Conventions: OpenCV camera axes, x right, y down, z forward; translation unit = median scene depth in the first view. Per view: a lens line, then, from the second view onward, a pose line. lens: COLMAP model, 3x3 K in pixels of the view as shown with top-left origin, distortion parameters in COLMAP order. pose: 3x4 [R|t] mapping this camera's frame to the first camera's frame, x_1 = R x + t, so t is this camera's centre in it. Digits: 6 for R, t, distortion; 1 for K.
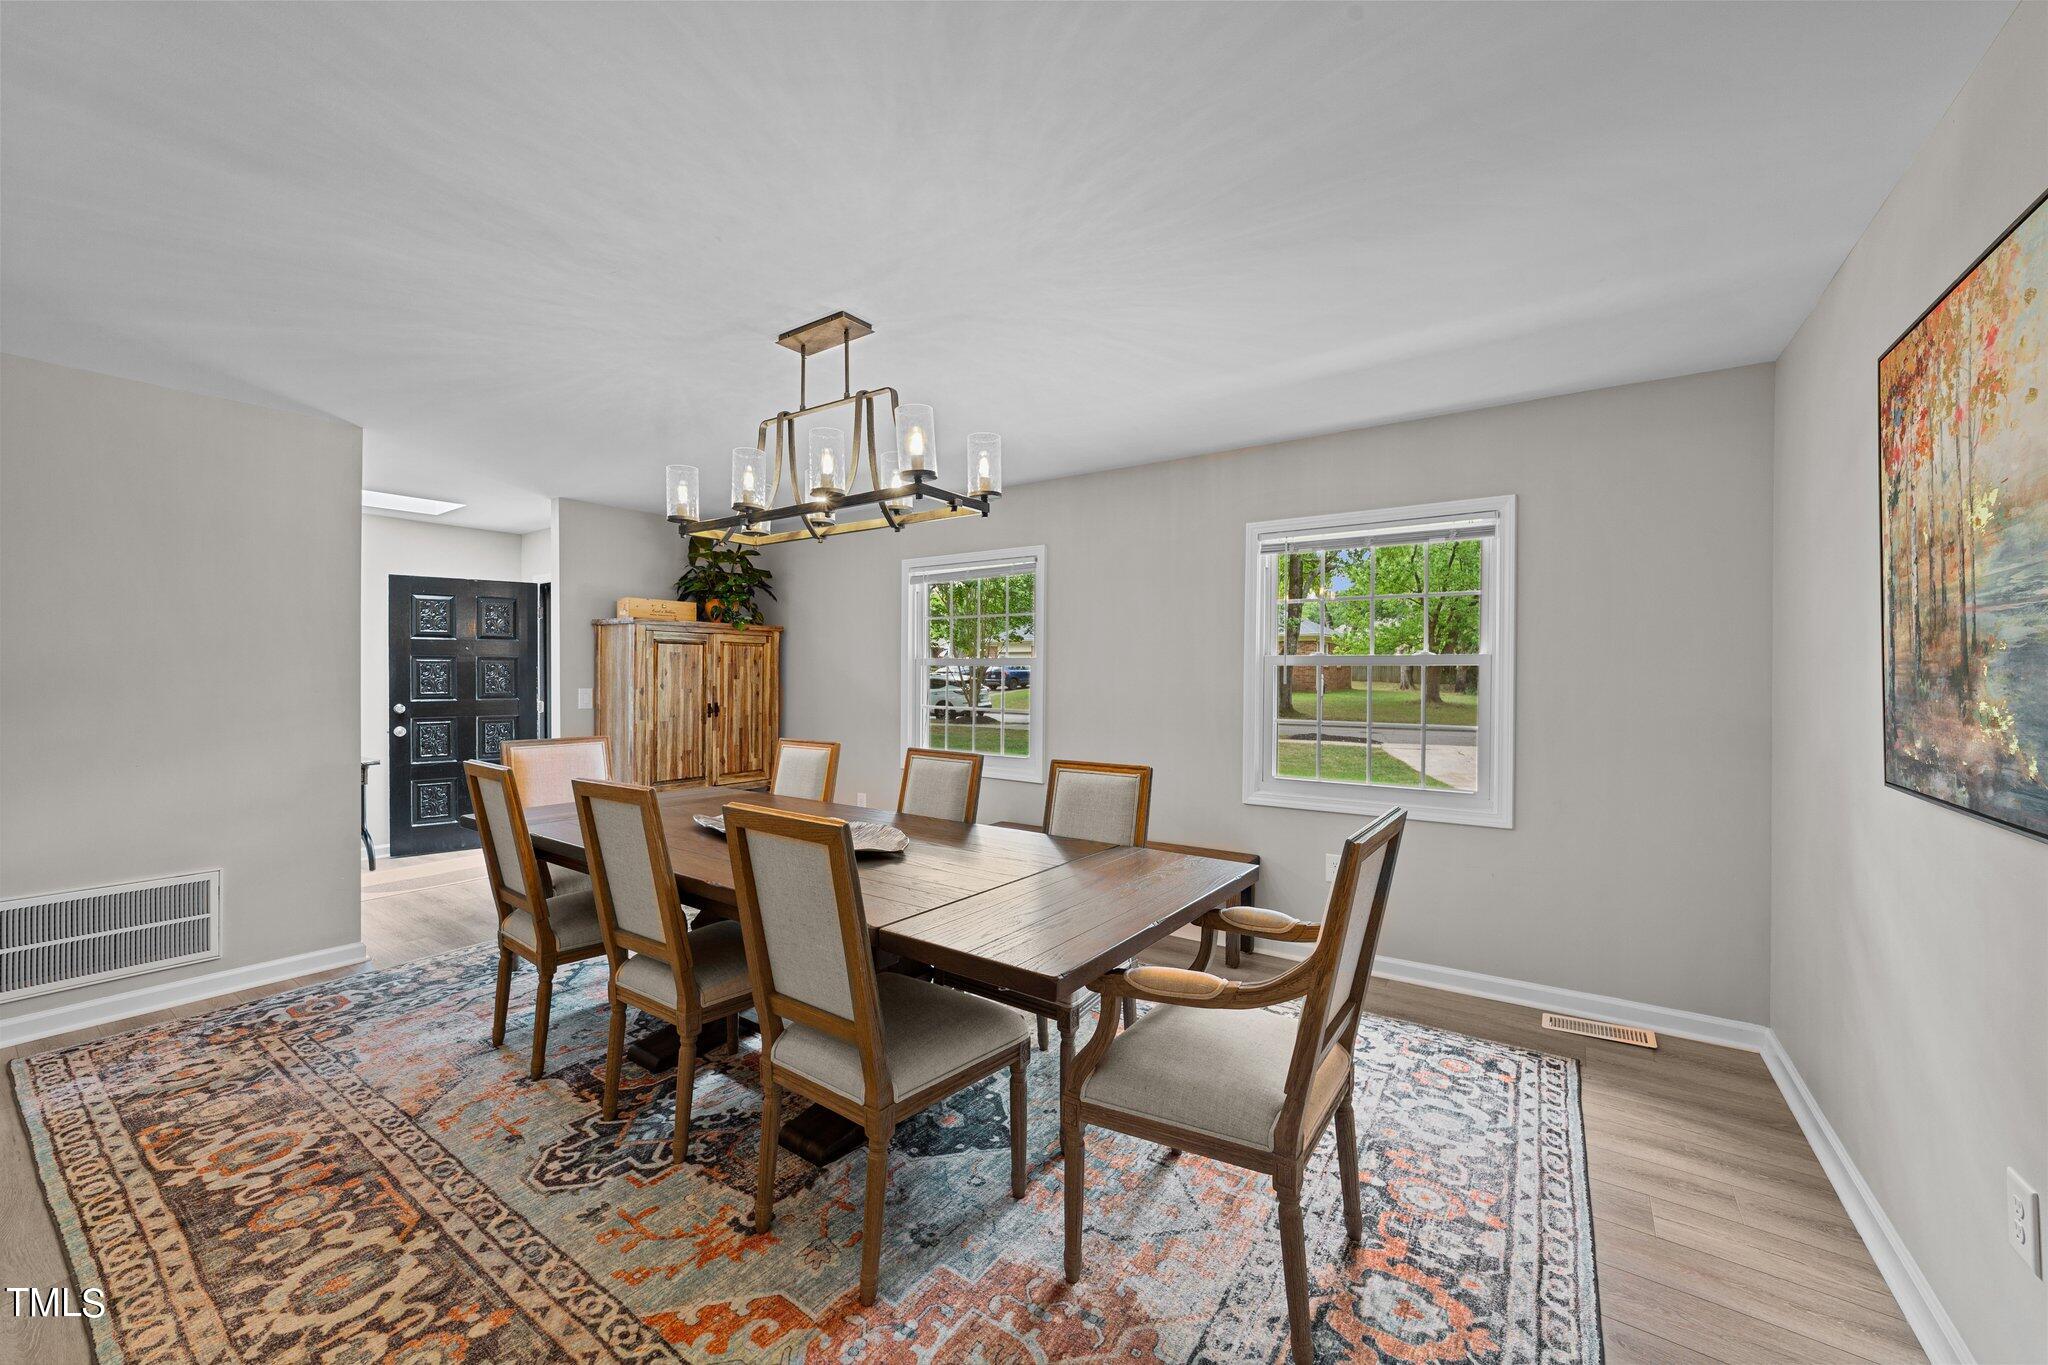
lens RADIAL K [[796.6, 0, 1025.4], [0, 796.6, 672.8], [0, 0, 1]] dist [-0.035832, 0.007652]
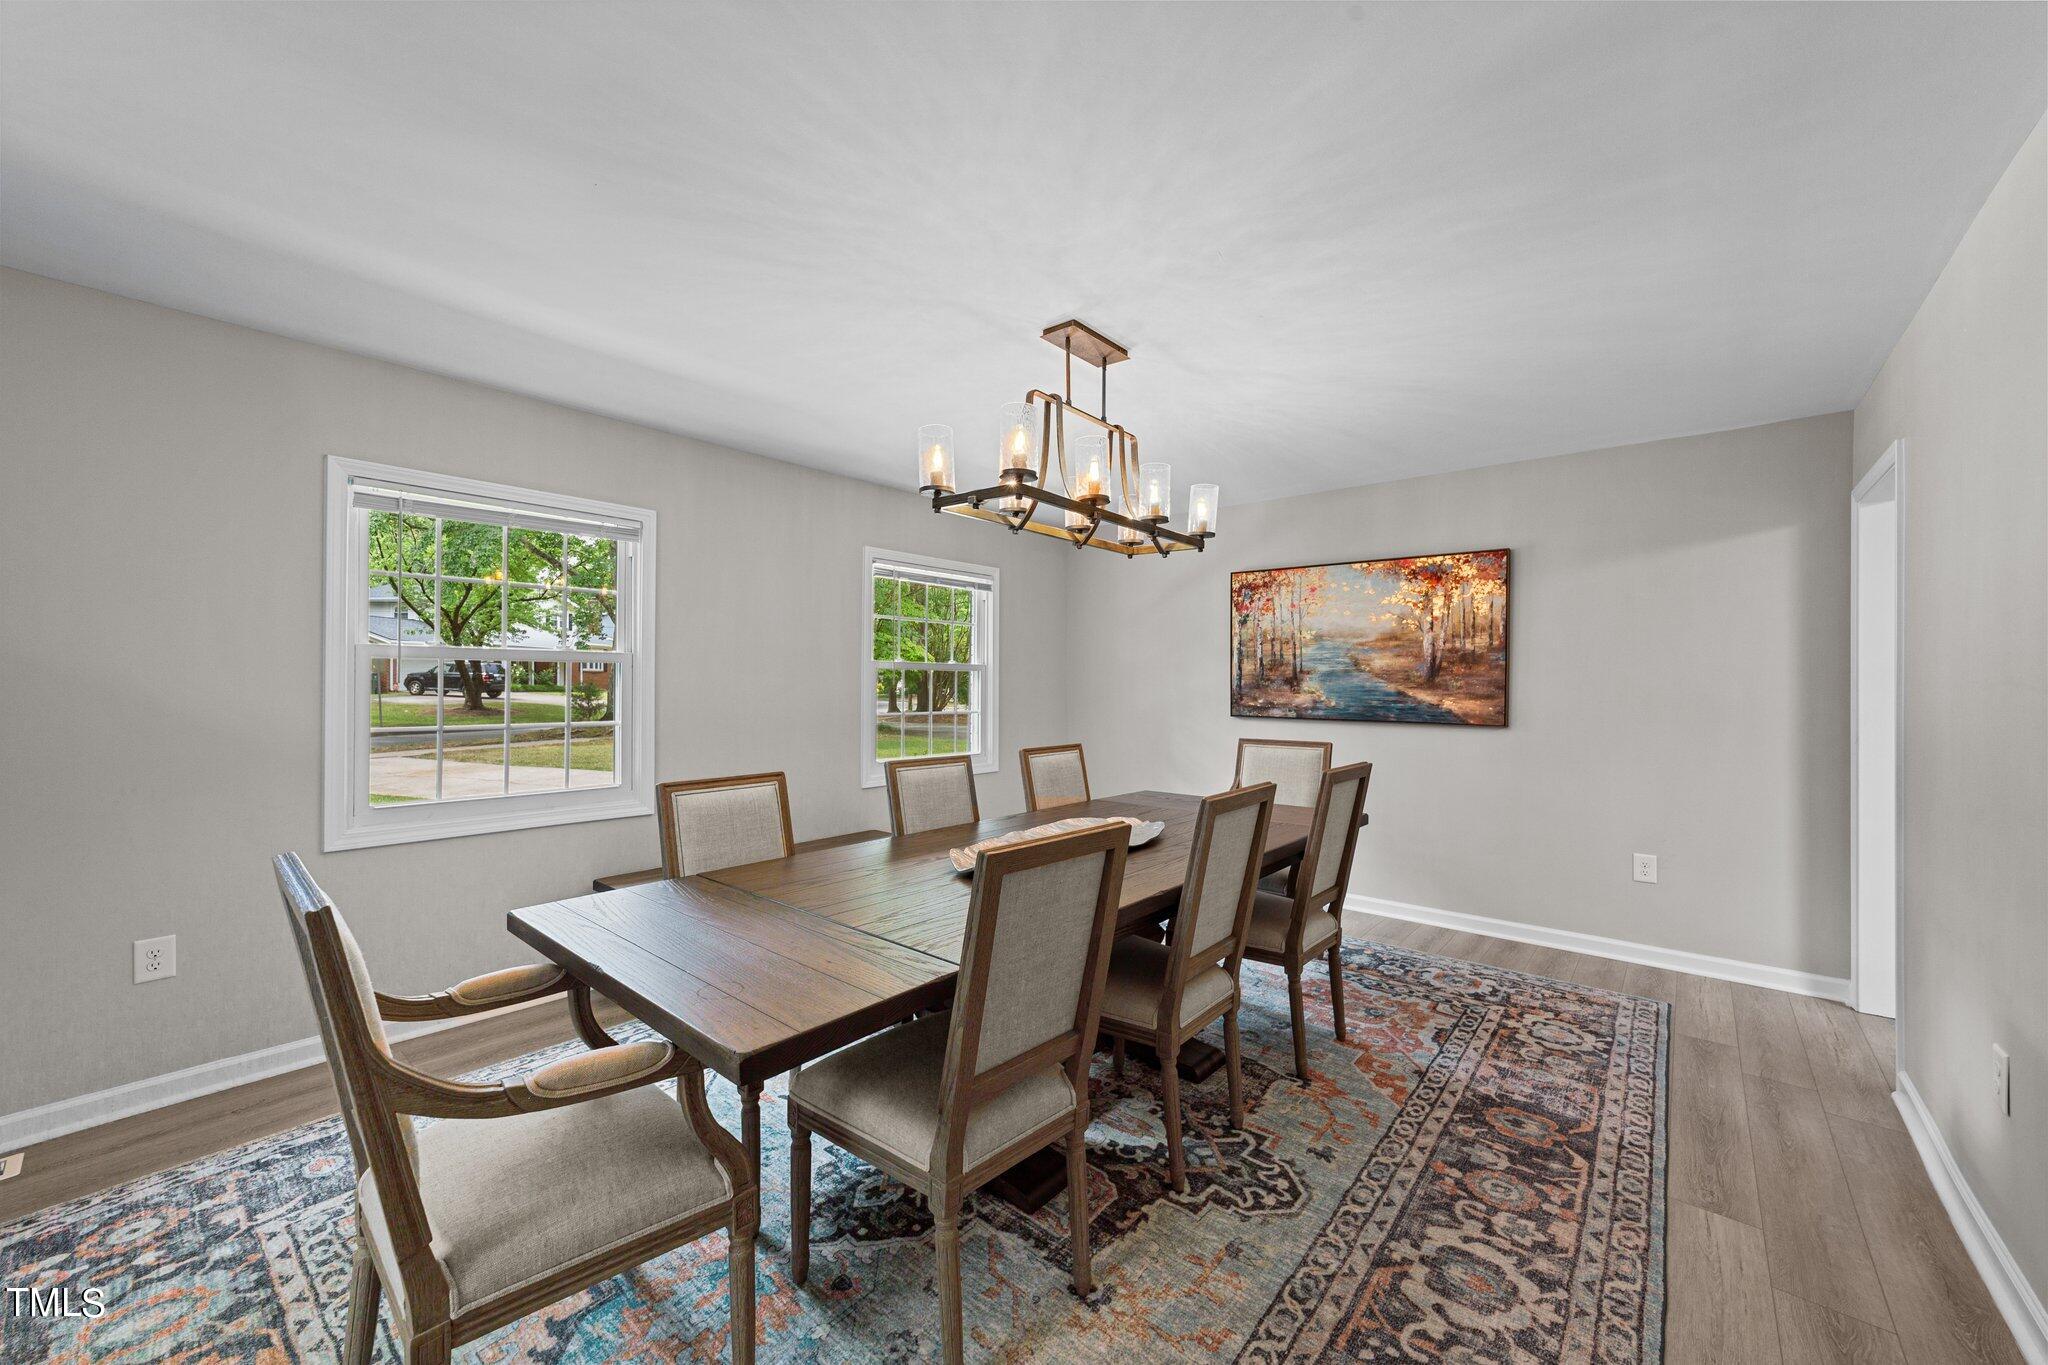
lens RADIAL K [[796.6, 0, 1041.0], [0, 796.6, 682.9], [0, 0, 1]] dist [-0.035832, 0.007652]
pose [[0.076112, -0.006858, 0.997076, -1.561411], [-0.013162, 0.999882, 0.007882, -0.003766], [-0.997012, -0.013724, 0.076013, 1.201327]]
